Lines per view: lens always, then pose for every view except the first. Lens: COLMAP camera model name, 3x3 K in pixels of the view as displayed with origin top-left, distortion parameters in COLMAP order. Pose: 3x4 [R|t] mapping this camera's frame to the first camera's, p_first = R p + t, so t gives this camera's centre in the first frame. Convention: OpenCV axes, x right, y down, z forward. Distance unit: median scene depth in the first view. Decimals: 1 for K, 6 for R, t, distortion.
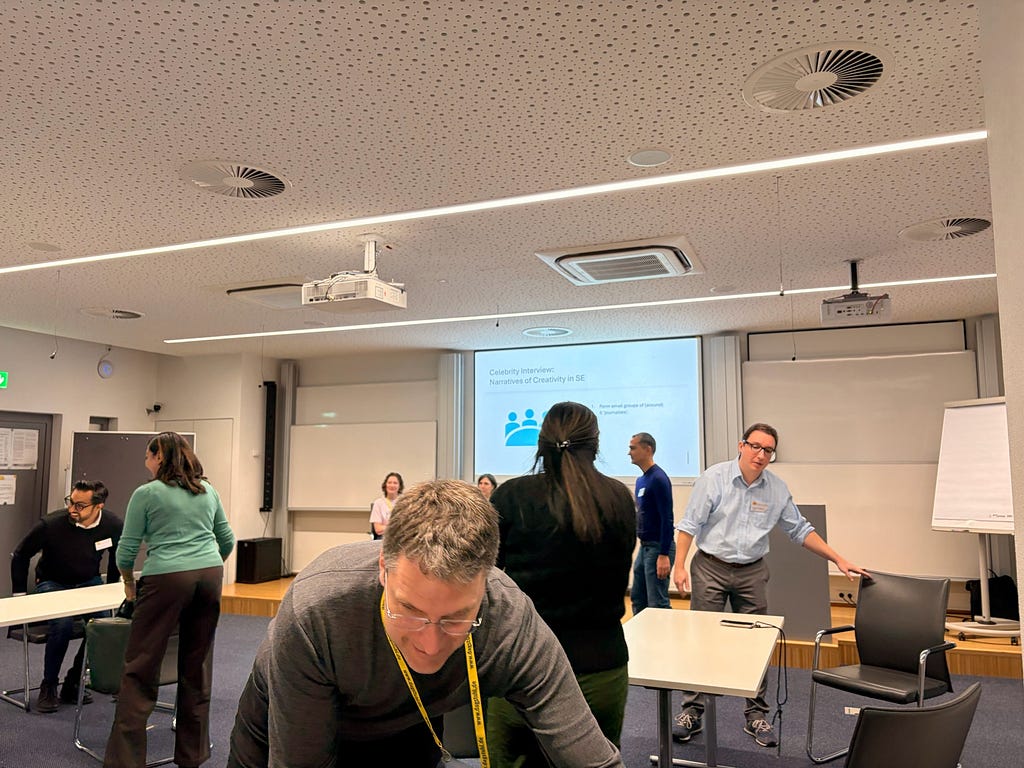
lens RADIAL K [[777.3, 0, 511.9], [0, 777.3, 383.6], [0, 0, 1]] dist [0.005223, -0.000917]
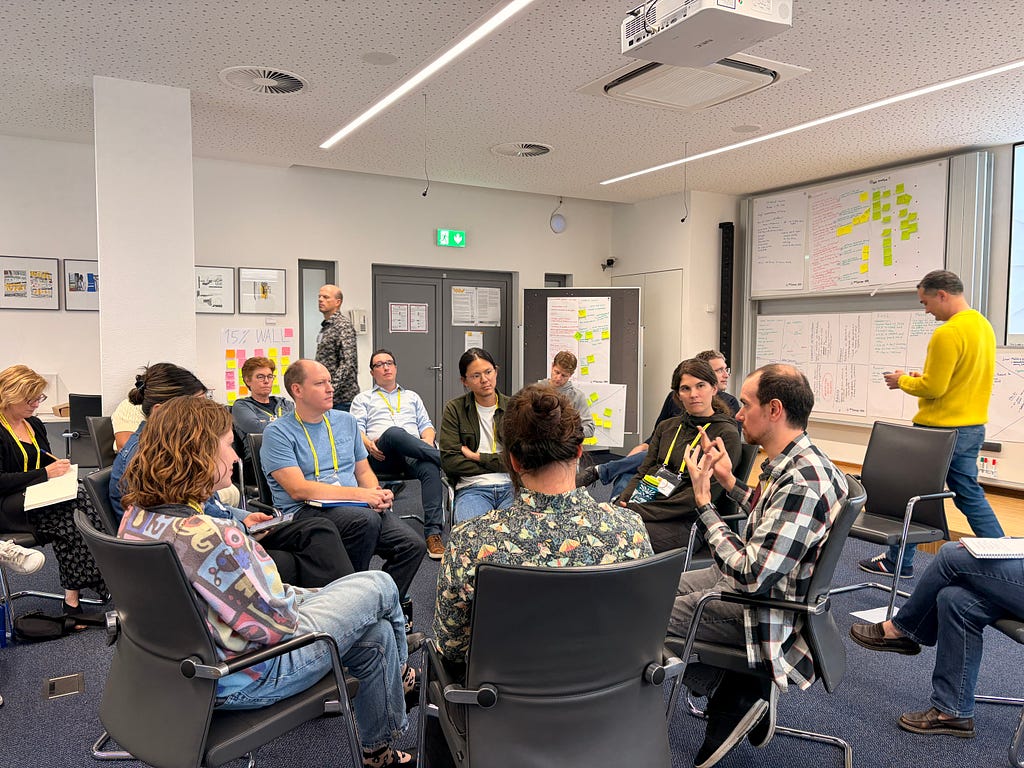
lens RADIAL K [[777.3, 0, 510.8], [0, 777.3, 389.3], [0, 0, 1]] dist [0.005223, -0.000917]
pose [[0.778156, 0.046667, -0.626336, 0.044391], [0.060083, 0.987131, 0.148196, 0.040121], [0.625191, -0.152952, 0.765338, 0.210147]]
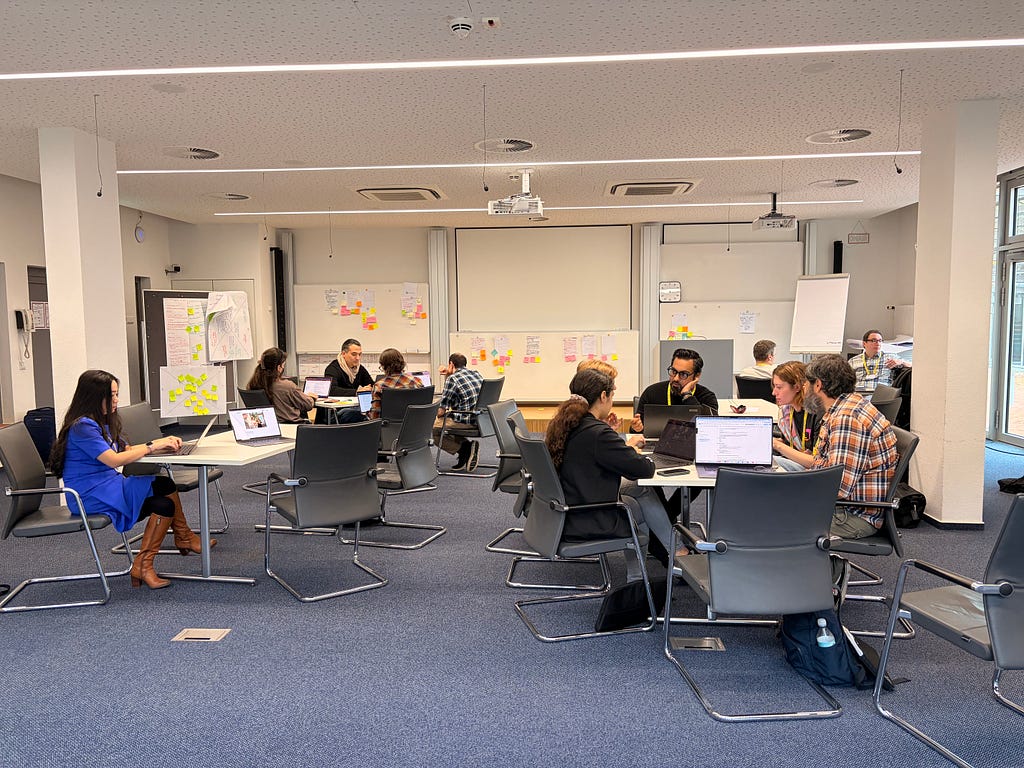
lens RADIAL K [[777.3, 0, 512.2], [0, 777.3, 383.8], [0, 0, 1]] dist [0.005223, -0.000917]
pose [[0.959764, -0.026334, 0.279569, -0.335043], [-0.025294, 0.983438, 0.179471, -0.023020], [-0.279665, -0.179321, 0.943203, -0.286904]]
